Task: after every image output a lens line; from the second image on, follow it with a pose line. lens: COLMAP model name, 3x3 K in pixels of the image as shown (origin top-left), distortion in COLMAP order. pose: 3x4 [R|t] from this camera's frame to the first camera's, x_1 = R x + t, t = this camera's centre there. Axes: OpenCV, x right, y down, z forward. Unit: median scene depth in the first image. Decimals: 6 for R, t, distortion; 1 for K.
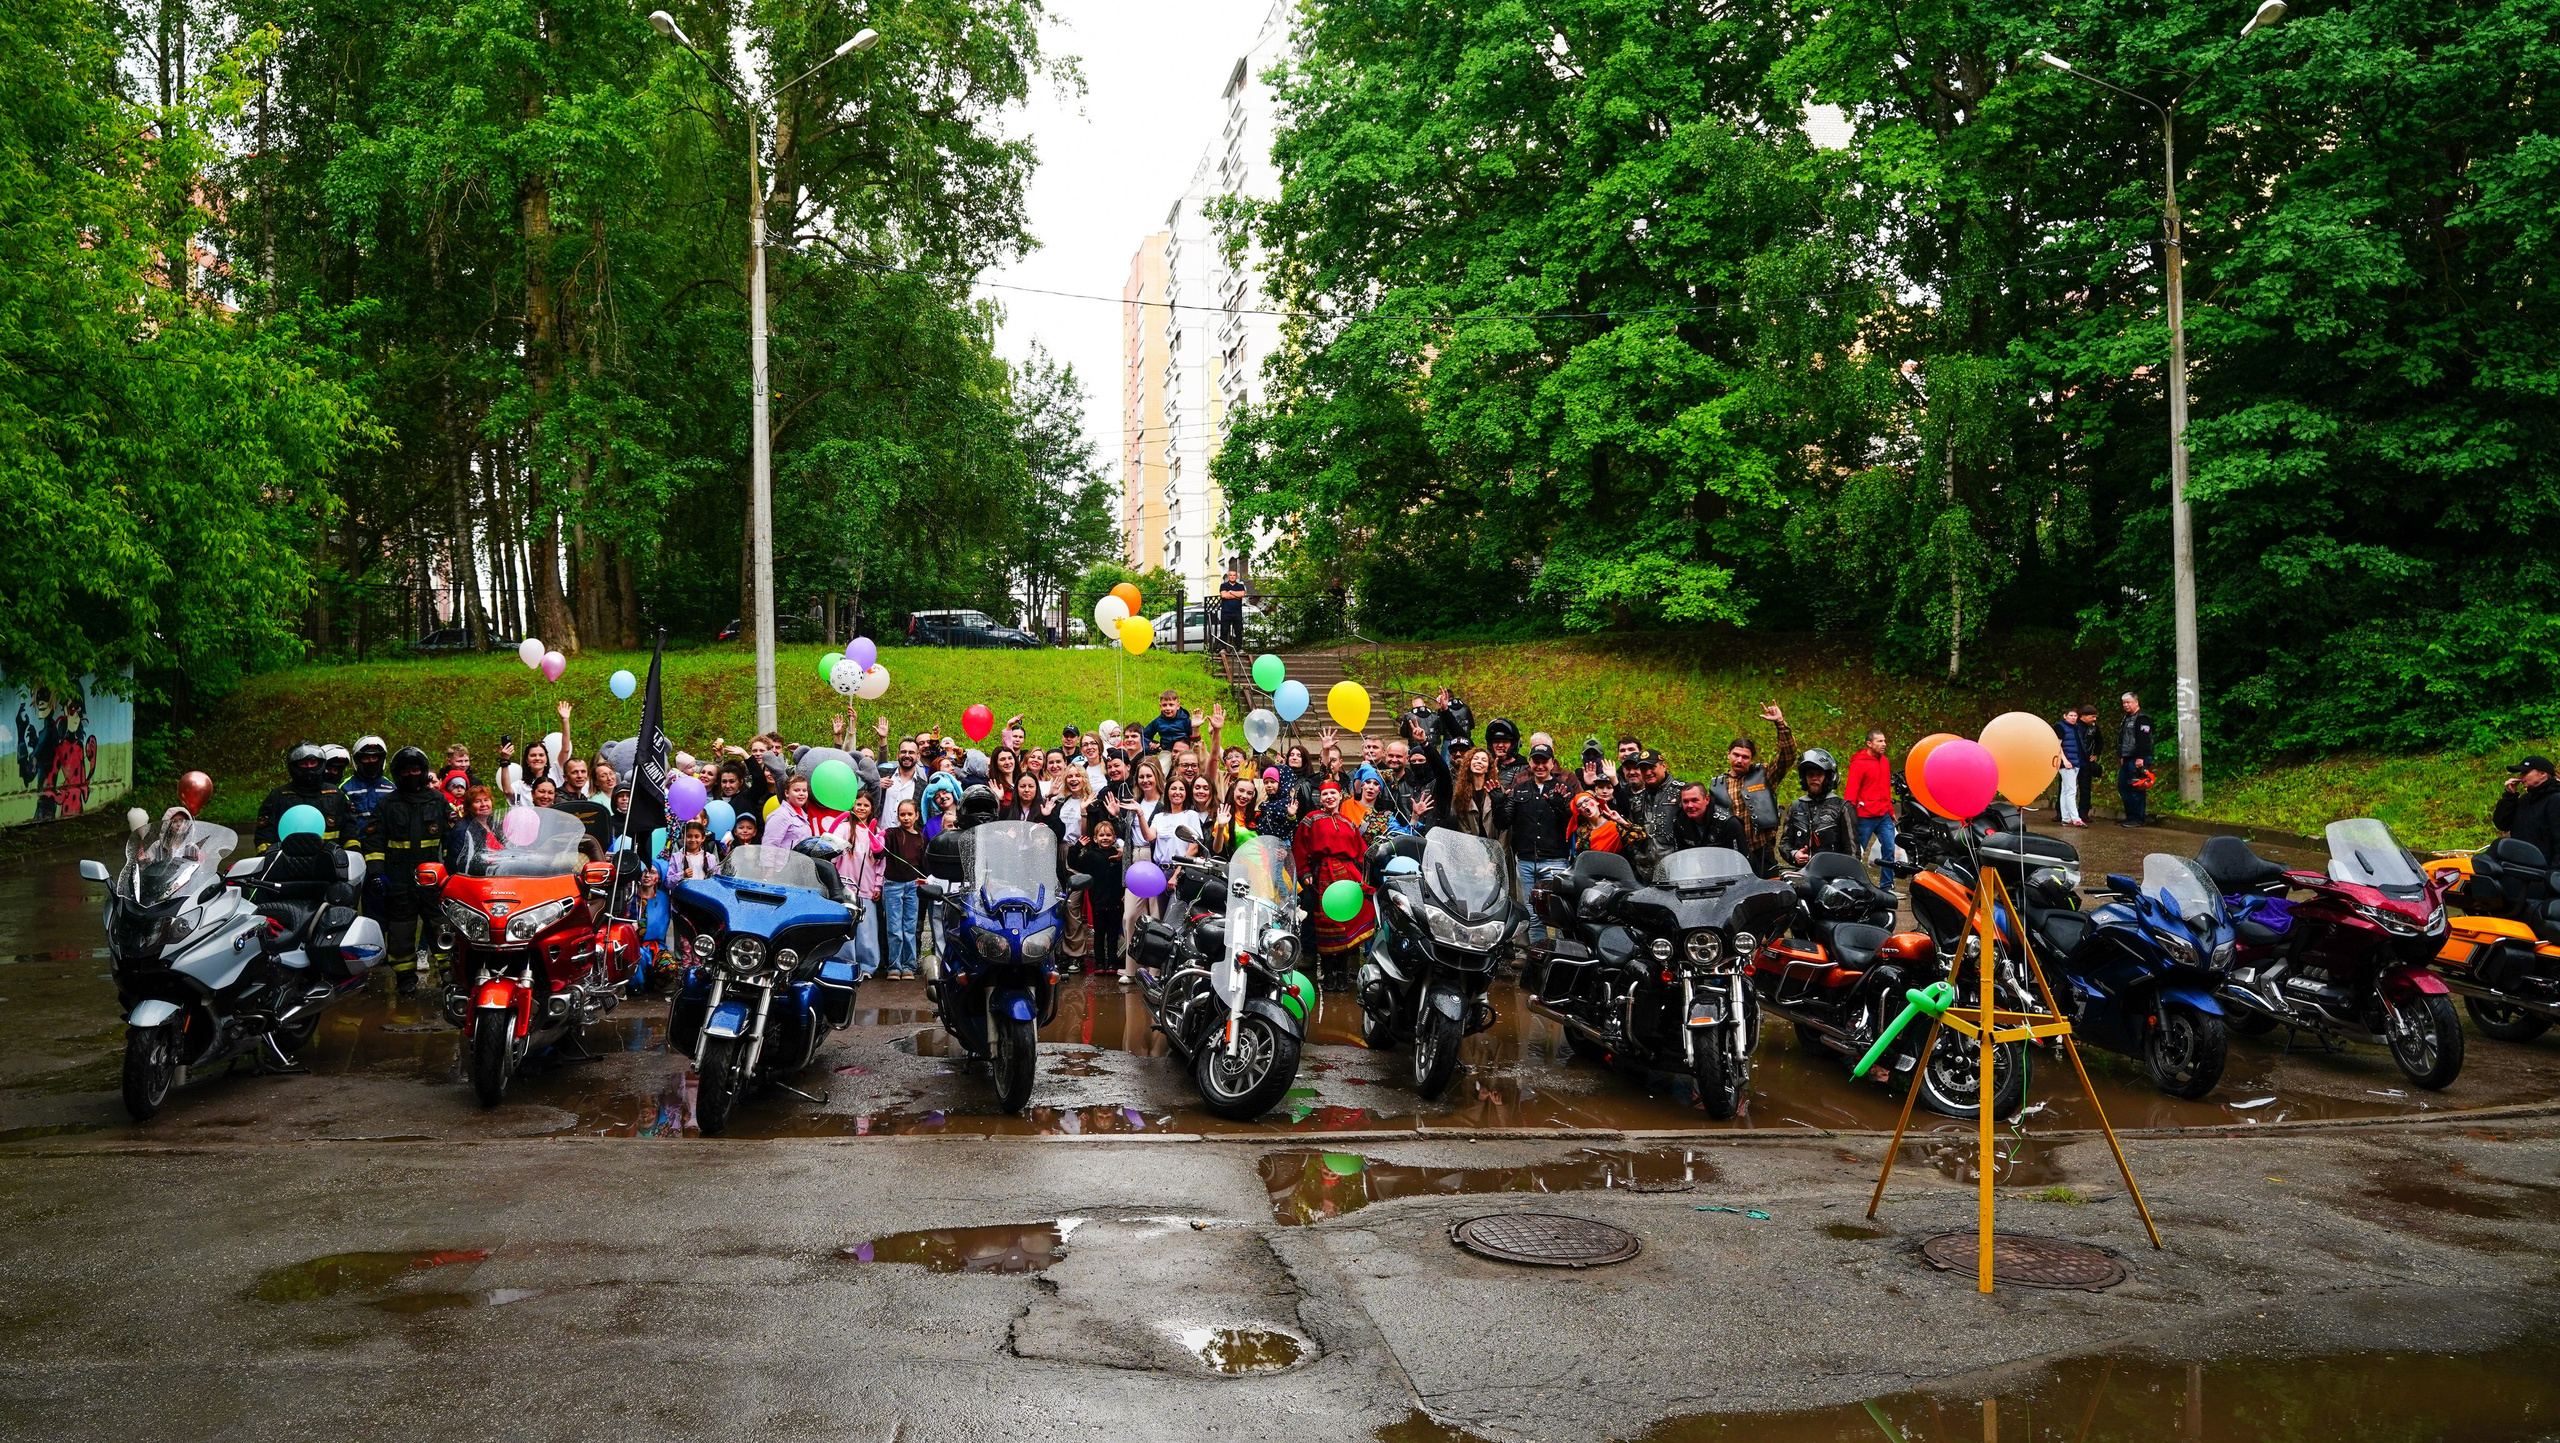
lens RADIAL K [[1884.1, 0, 1103.0], [0, 1884.1, 622.6], [0, 0, 1]] dist [-0.018857, 0.004915]
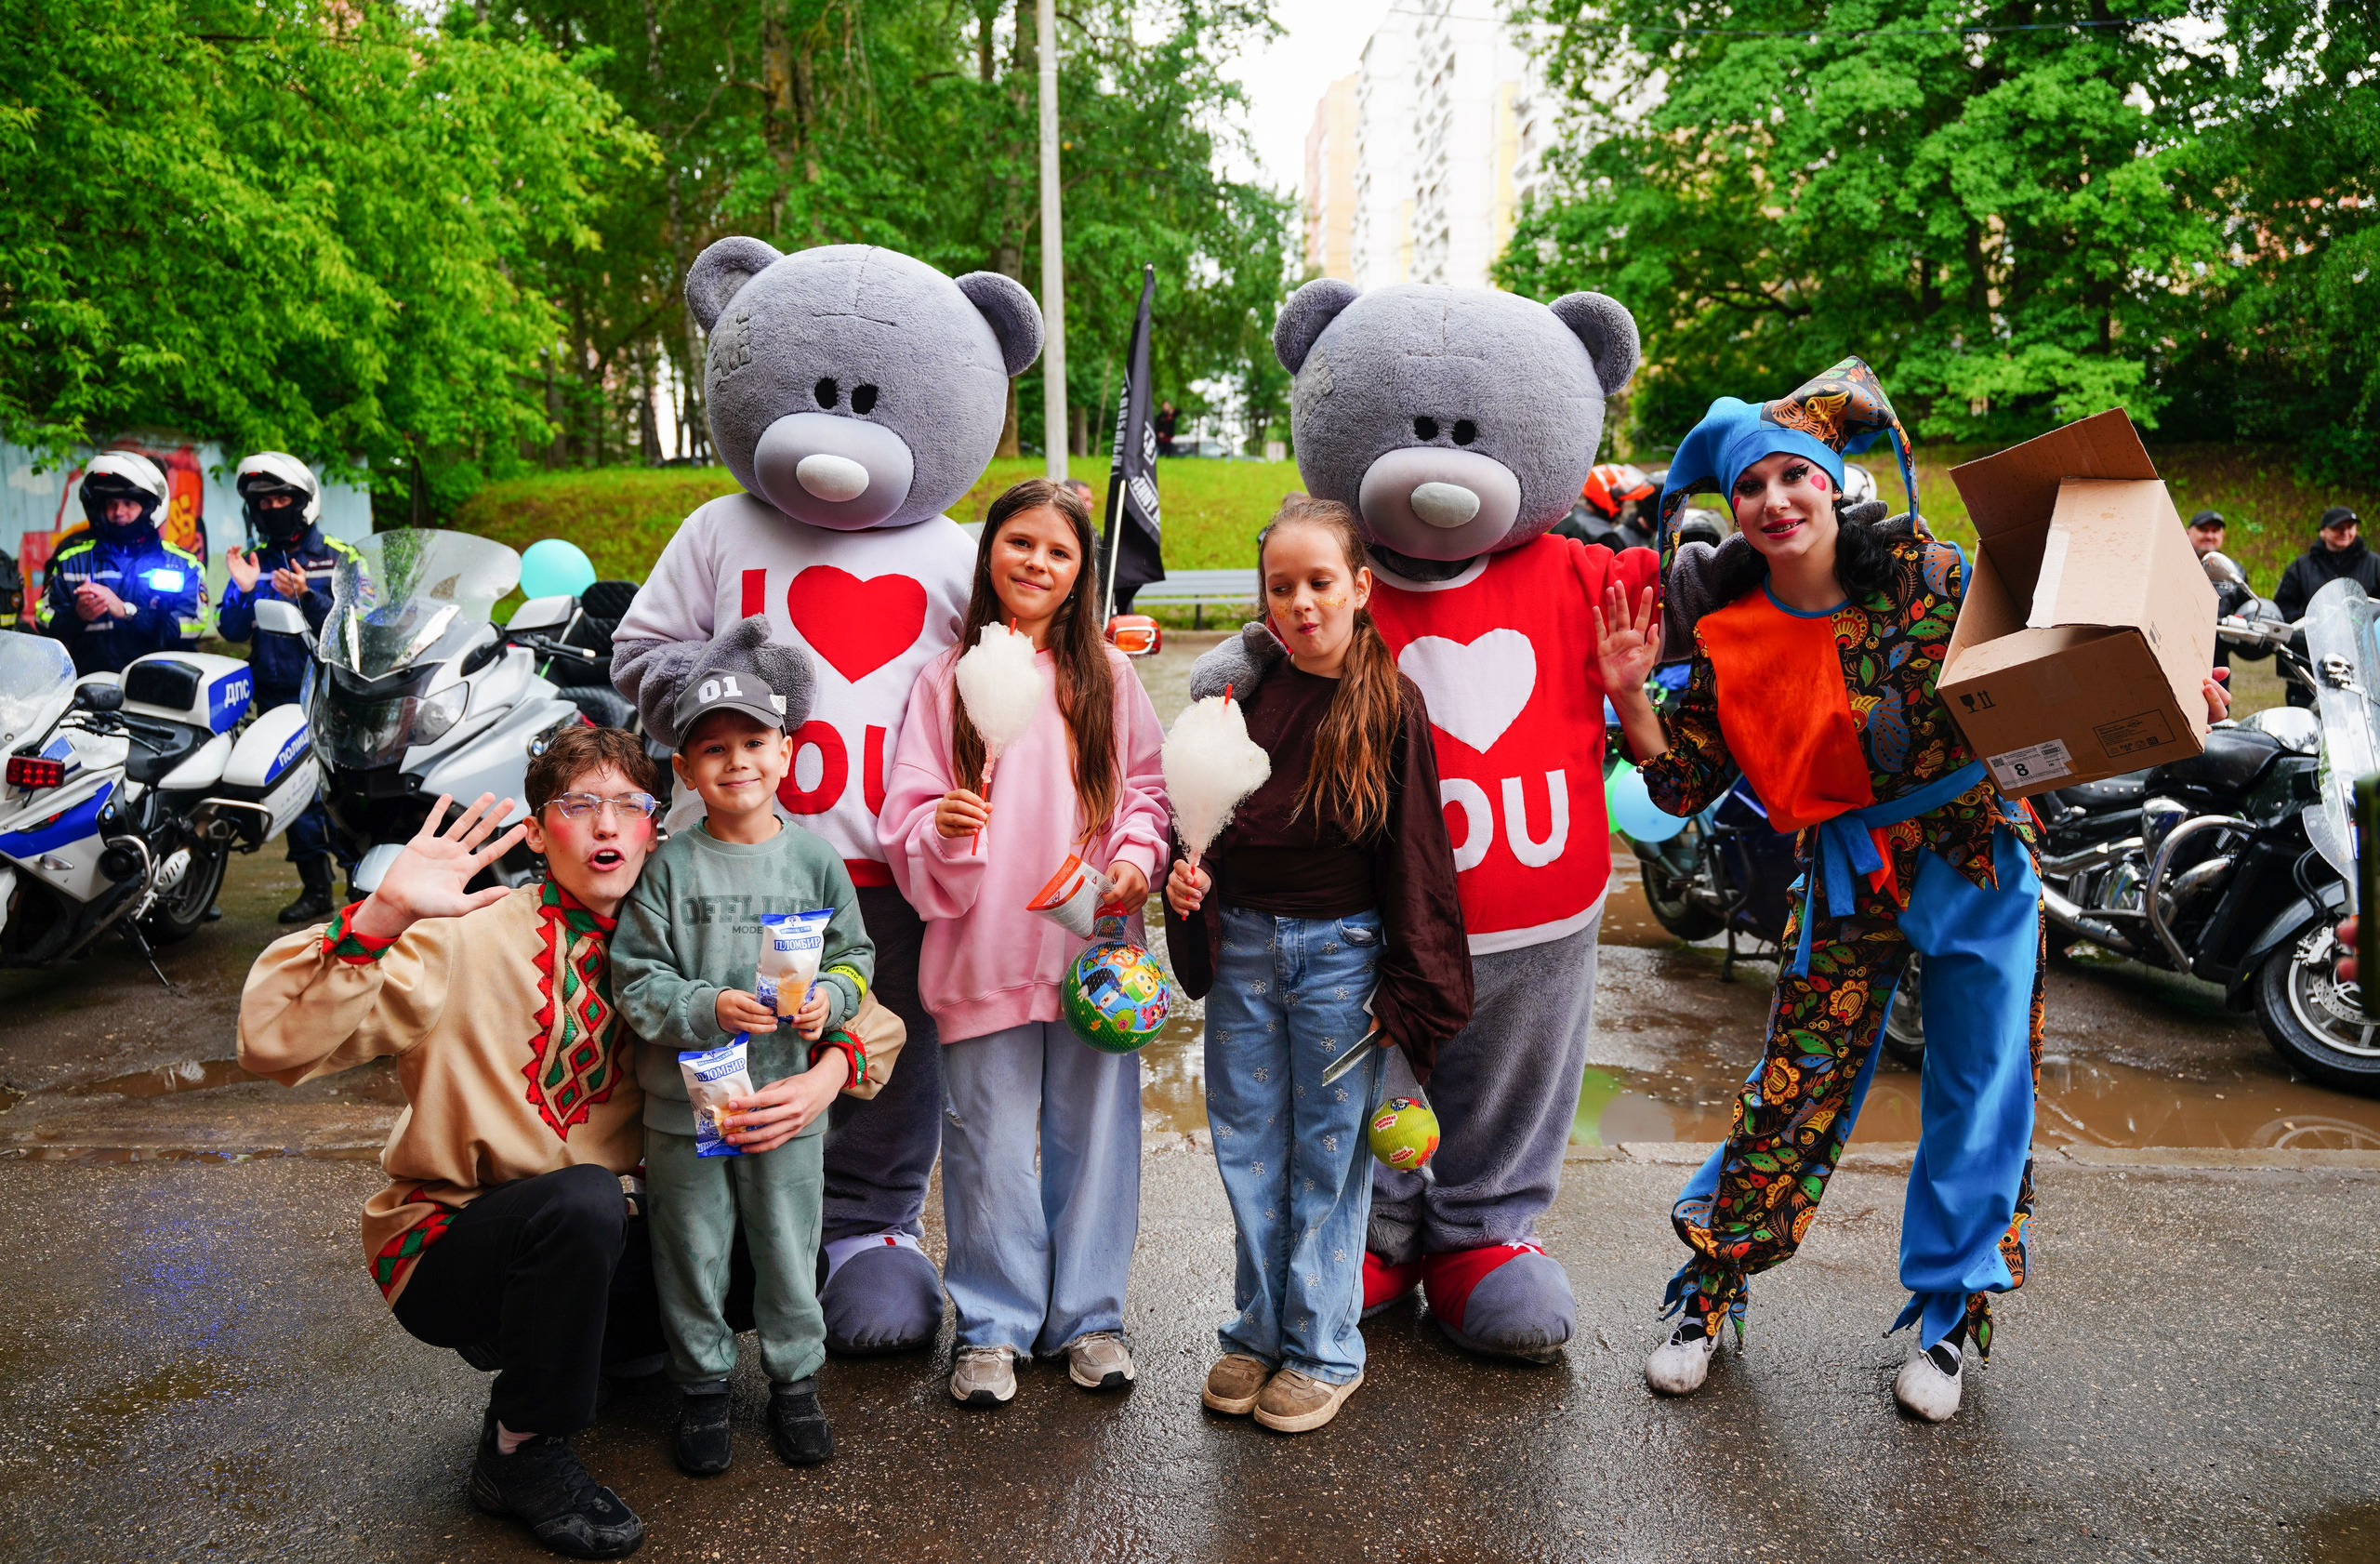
lens RADIAL K [[1762.0, 0, 1131.7], [0, 1762.0, 774.6], [0, 0, 1]] dist [-0.010867, 0.004240]
pose [[0.997063, 0.014710, -0.075166, -0.065473], [-0.001999, 0.986047, 0.166457, 0.024492], [0.076566, -0.165818, 0.983180, 0.133111]]
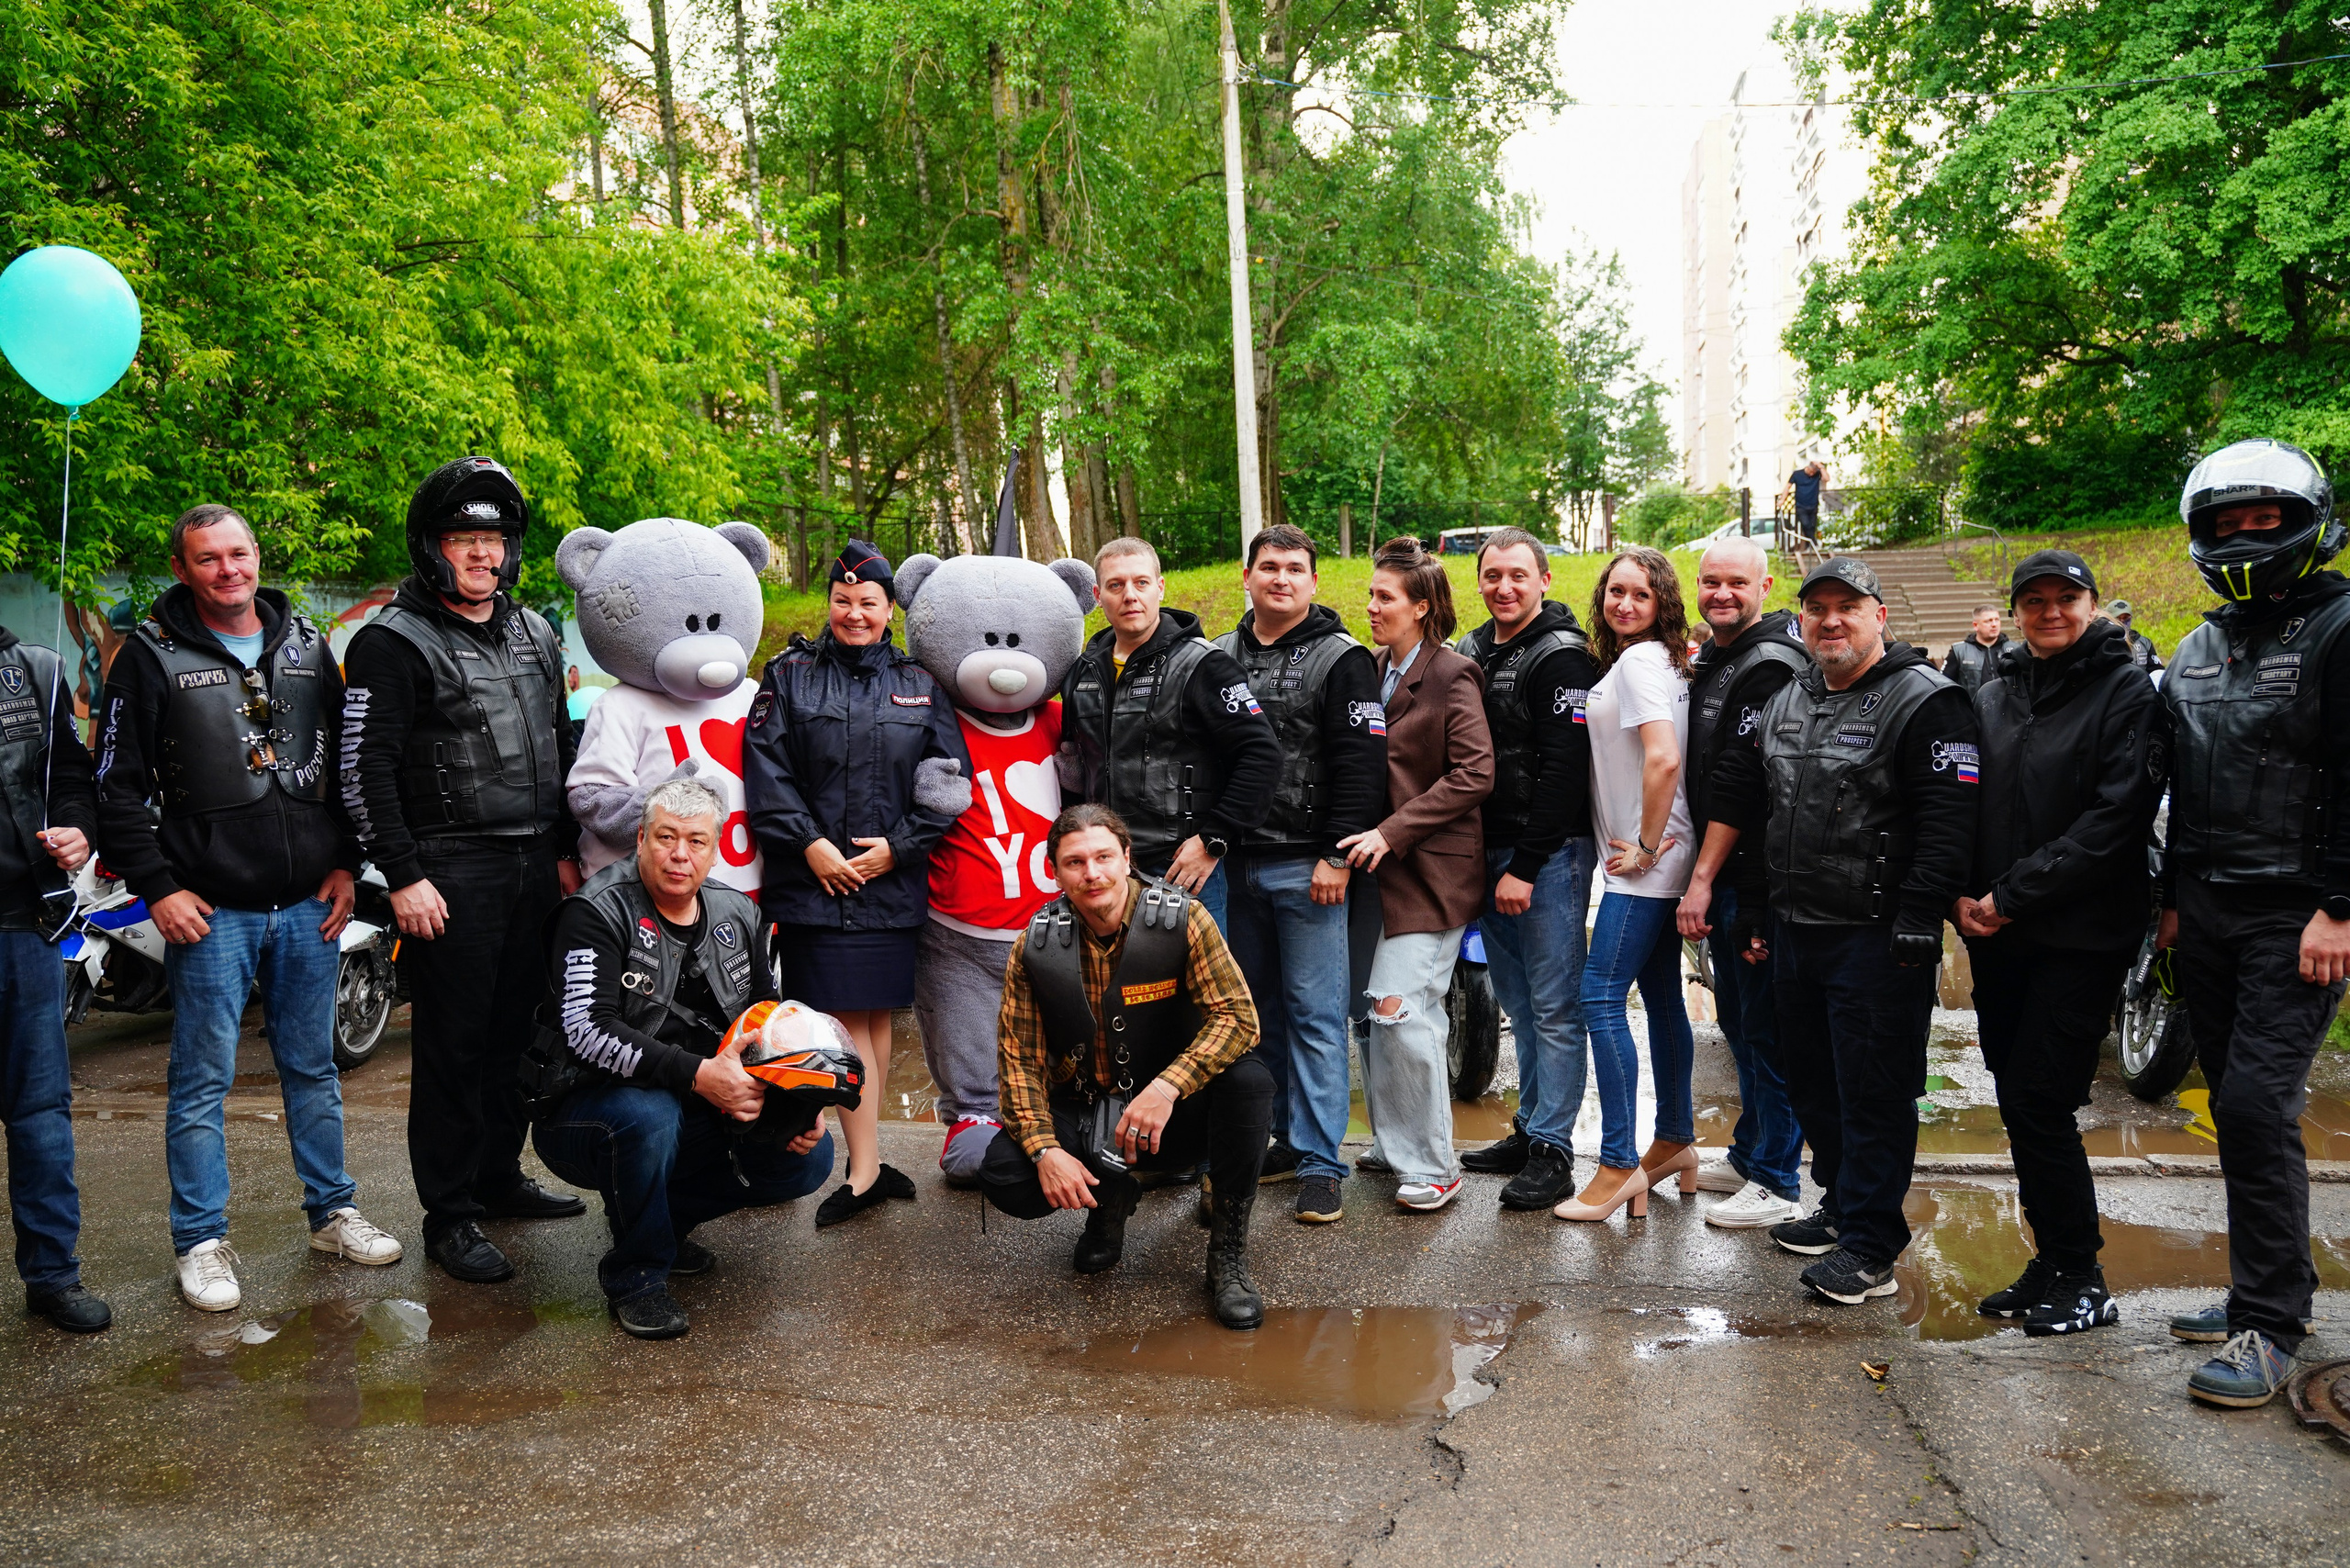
lens RADIAL K [[1923.0, 0, 1127.0], [0, 1923.0, 779.0], [0, 0, 1]] dist [-0.015064, 0.005555]
pose [[0.962917, -0.007807, -0.269685, 0.005428], [0.037346, 0.993816, 0.104575, 0.019201], [0.267201, -0.110769, 0.957253, 0.087807]]
